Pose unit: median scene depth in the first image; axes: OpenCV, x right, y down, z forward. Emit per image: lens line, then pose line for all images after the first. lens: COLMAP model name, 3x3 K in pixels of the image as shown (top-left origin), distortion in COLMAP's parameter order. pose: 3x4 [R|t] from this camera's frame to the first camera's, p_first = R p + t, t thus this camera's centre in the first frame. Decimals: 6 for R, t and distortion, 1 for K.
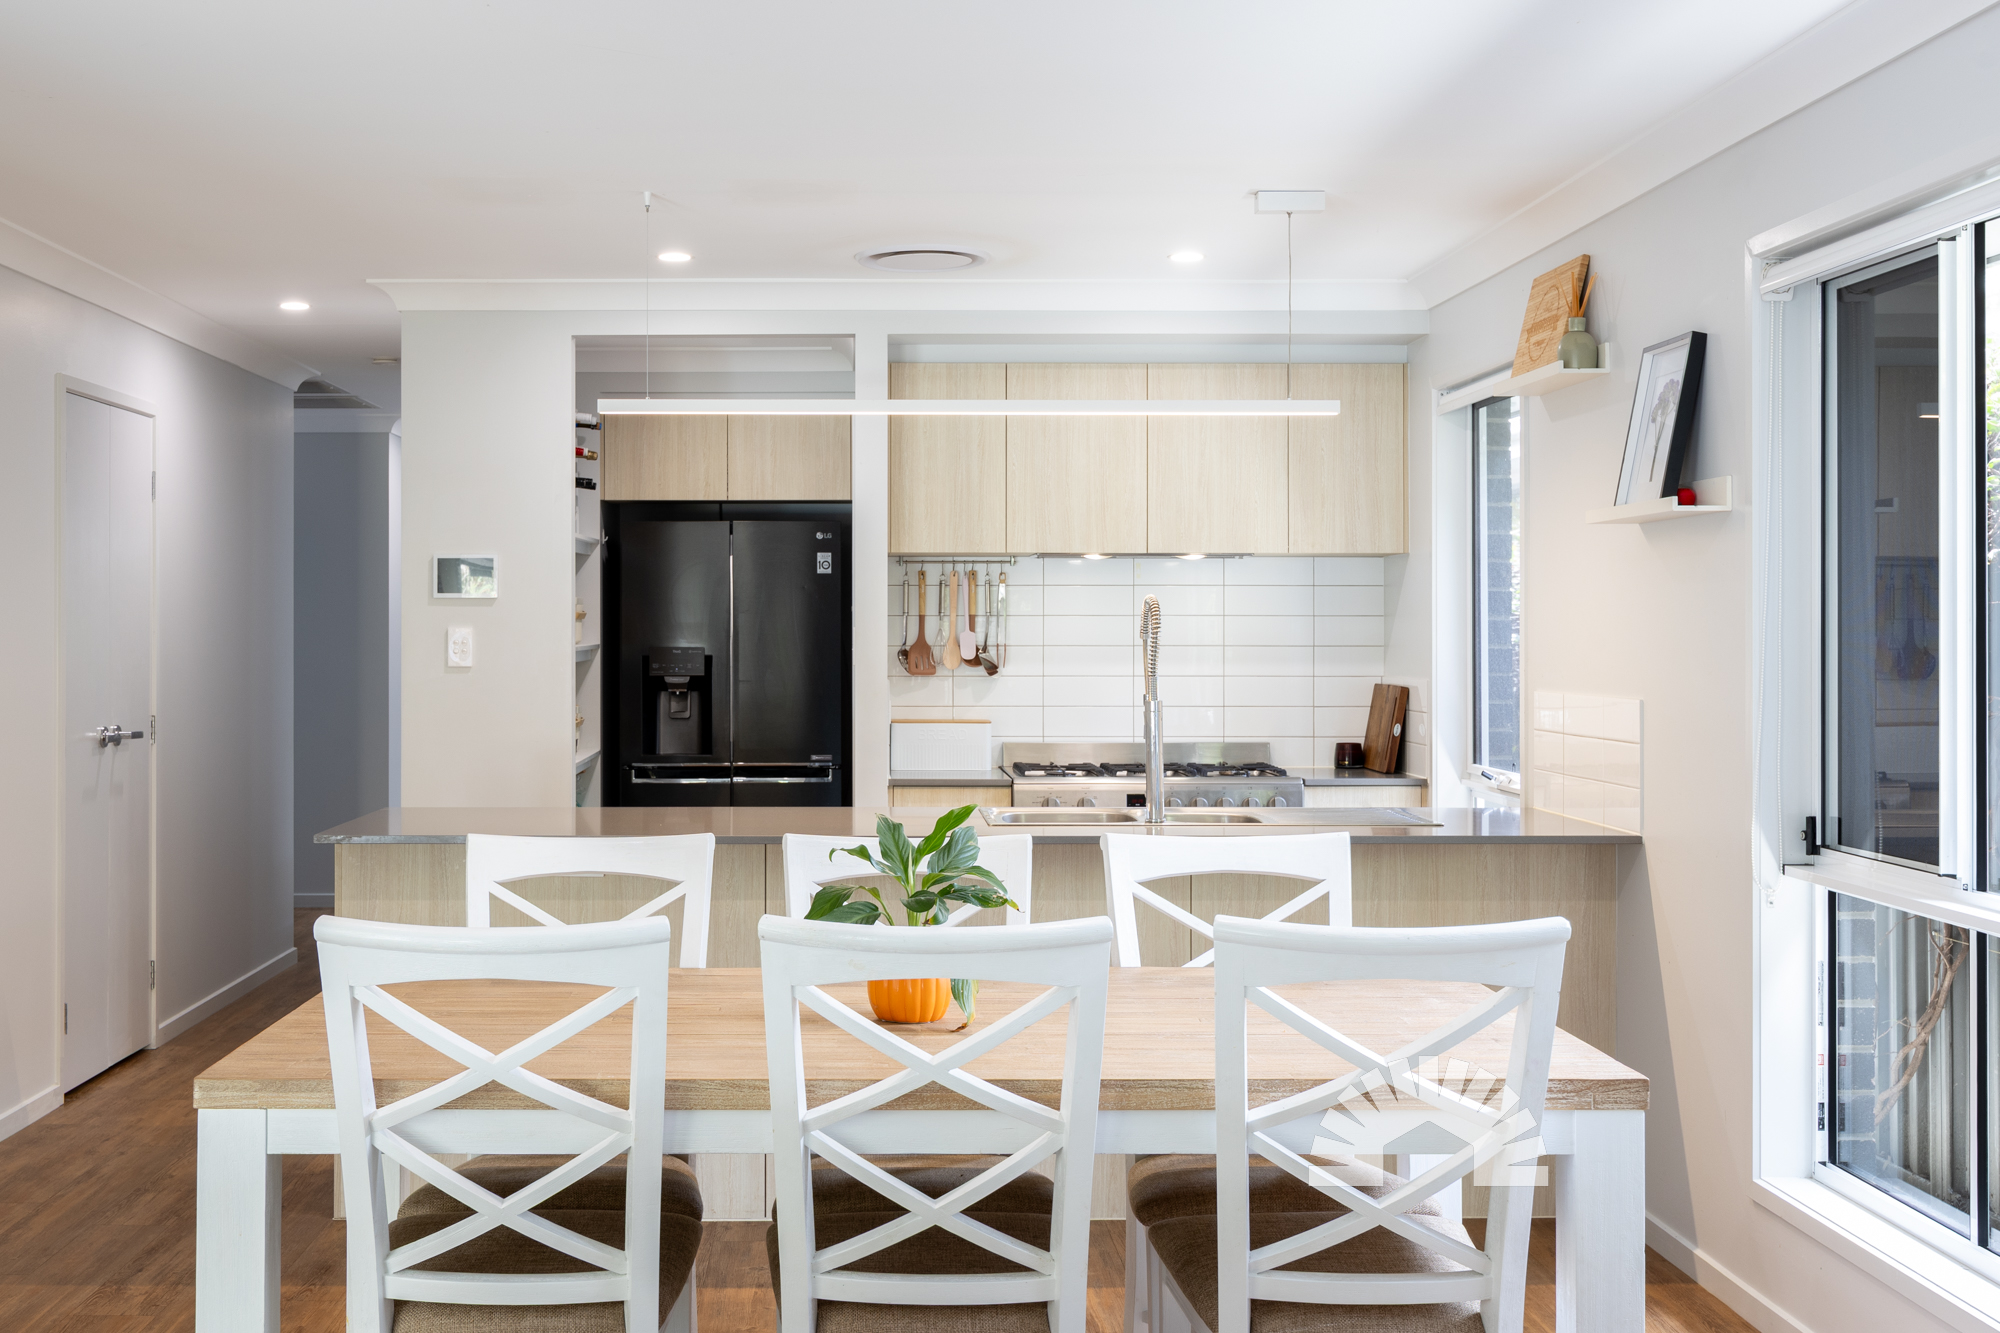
lens RADIAL K [[2321.2, 0, 843.0], [0, 2321.2, 600.9], [0, 0, 1]] dist [0.015819, 0.027239]
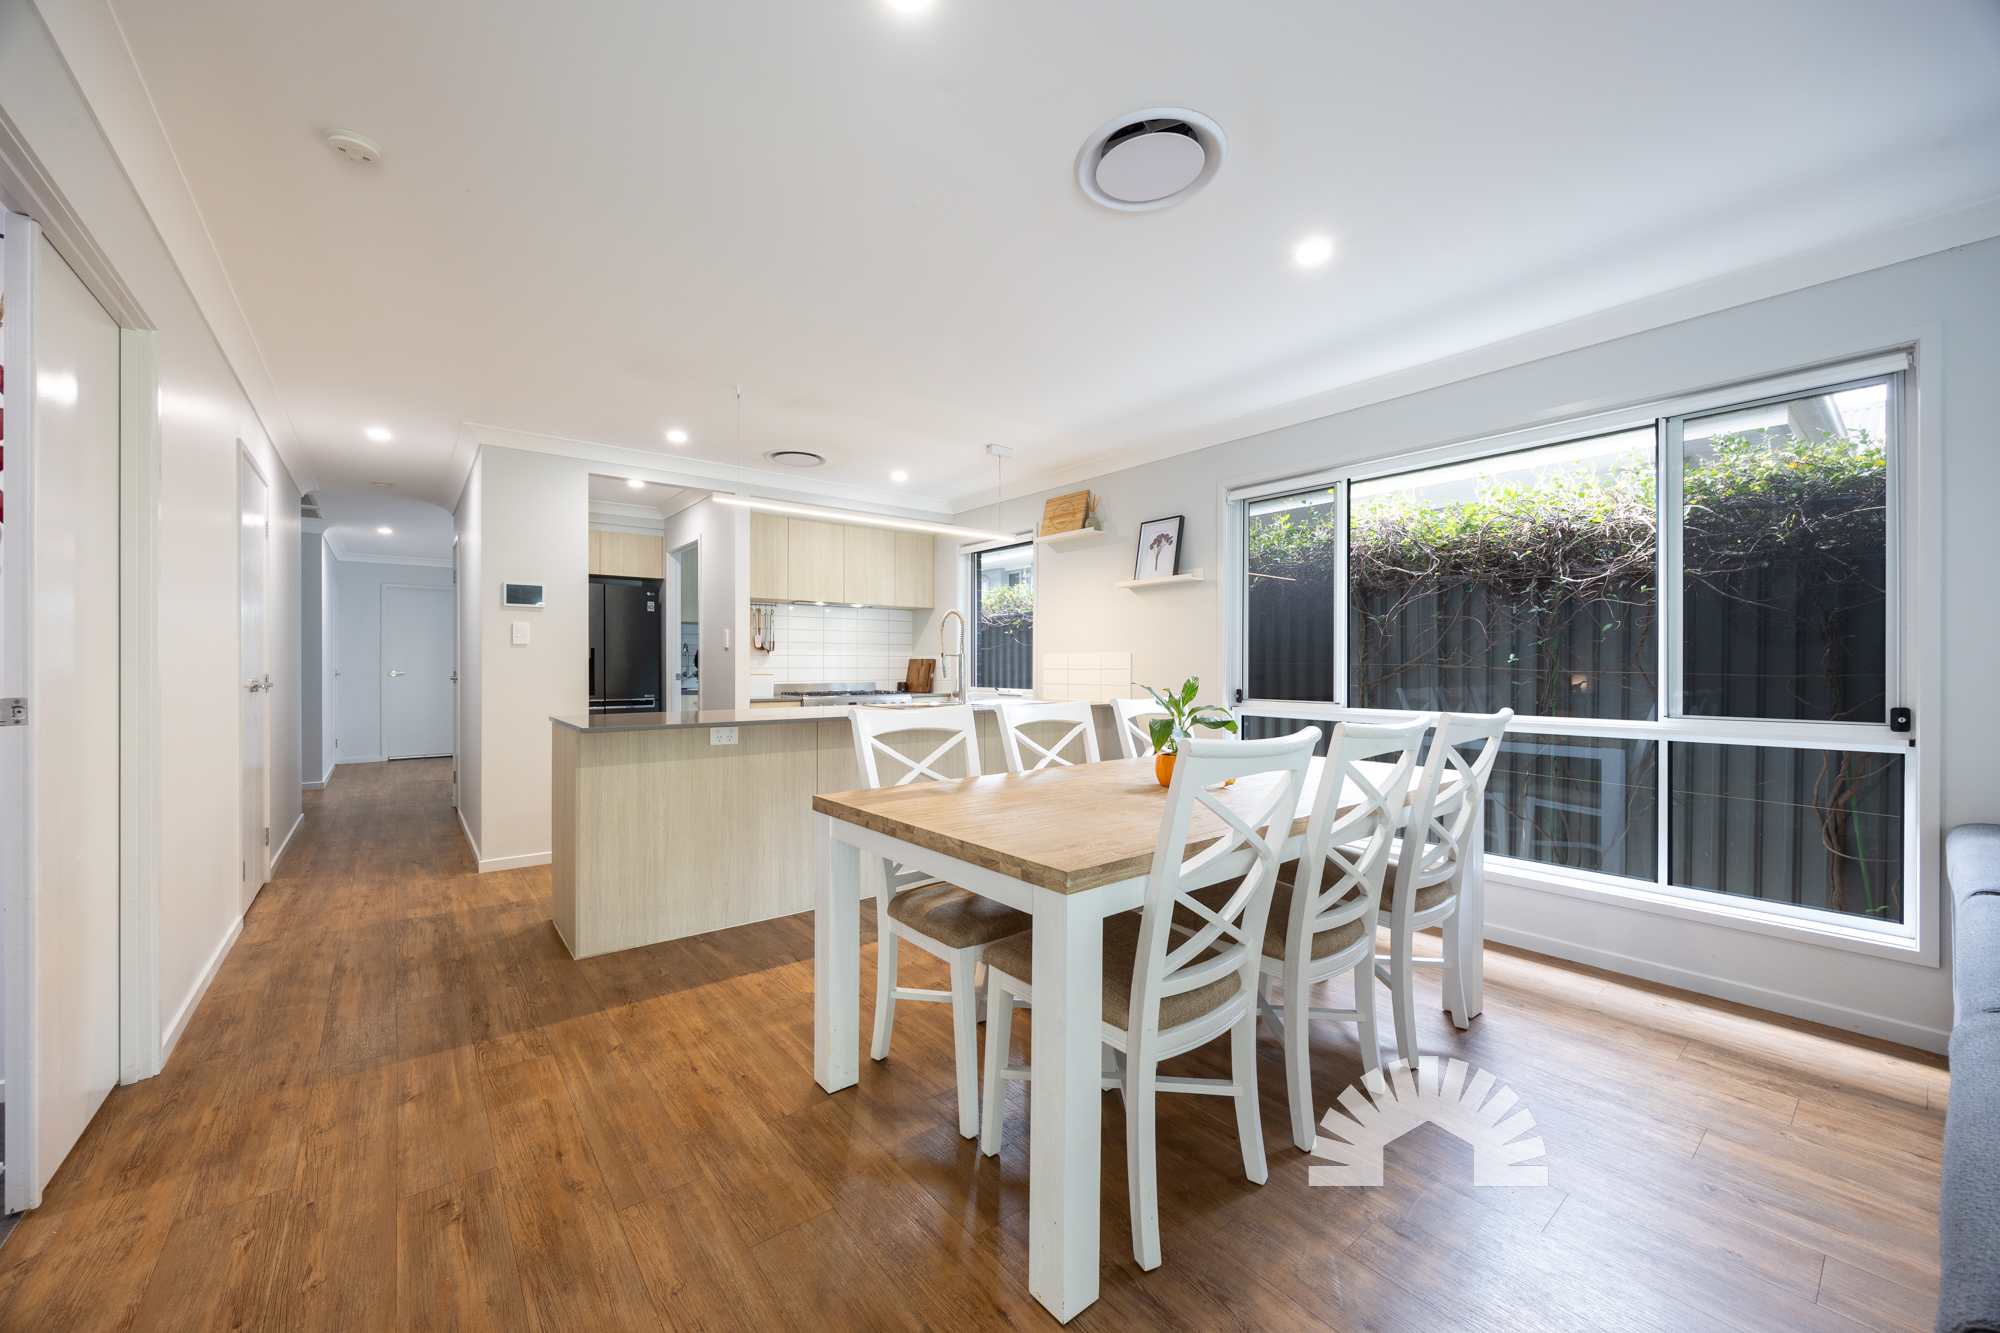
lens RADIAL K [[770.6, 0, 1000.0], [0, 770.6, 666.5], [0, 0, 1]] dist [0.000086, 0.000059]
pose [[0.781733, -0.000336, 0.623613, -0.268123], [-0.007701, 0.999918, 0.010193, 0.039847], [-0.623565, -0.012771, 0.781667, 0.308918]]
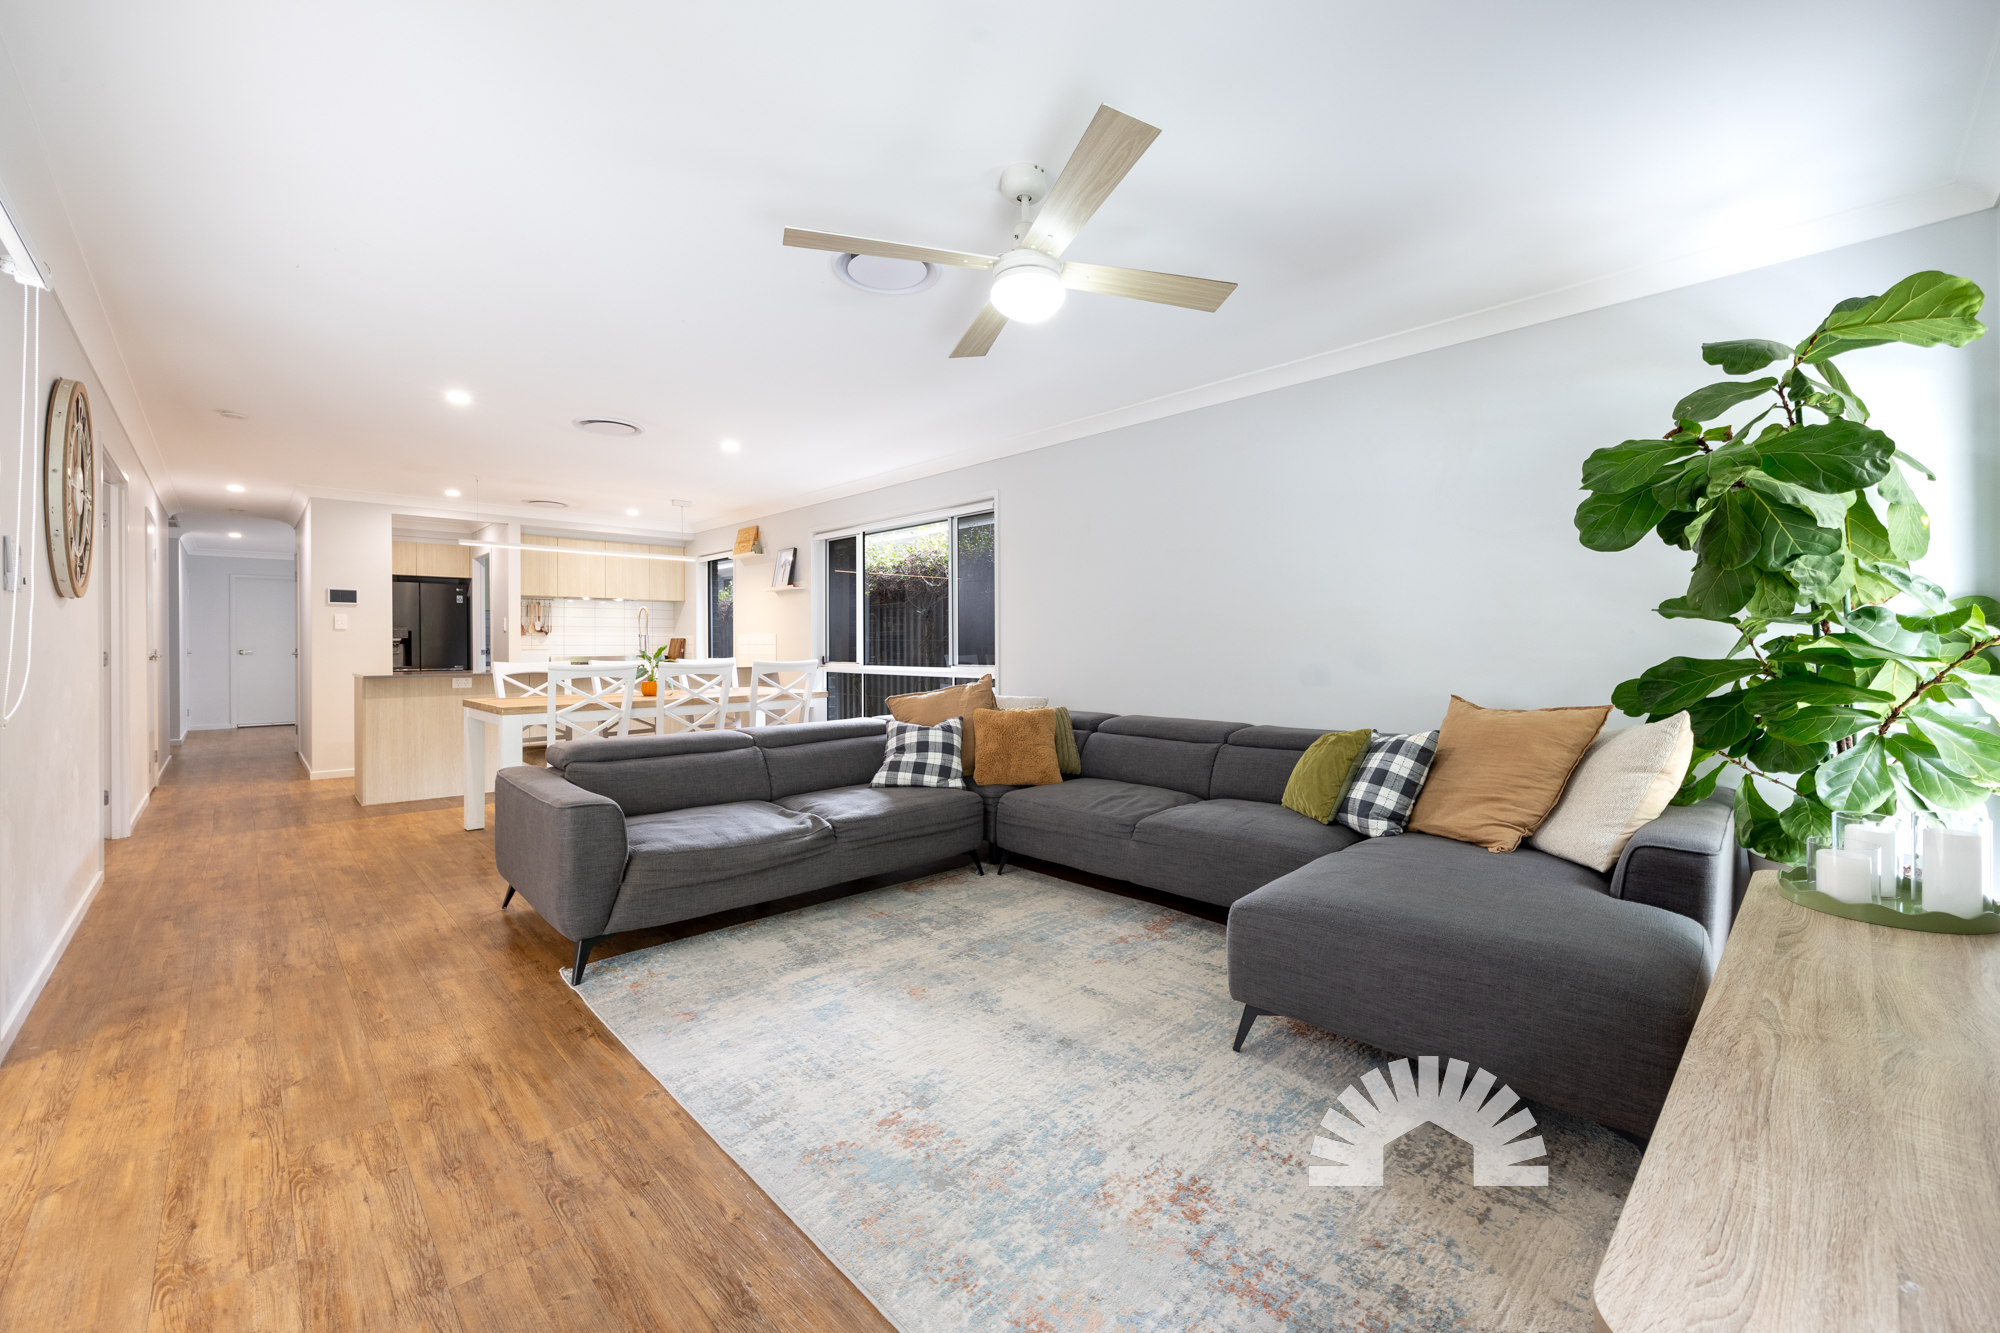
lens RADIAL K [[797.1, 0, 1031.1], [0, 797.1, 646.1], [0, 0, 1]] dist [0.000085, -0.000085]
pose [[0.702866, -0.003821, 0.711312, -0.283000], [-0.004376, 0.999943, 0.009695, 0.038599], [-0.711309, -0.009928, 0.702809, -0.269563]]
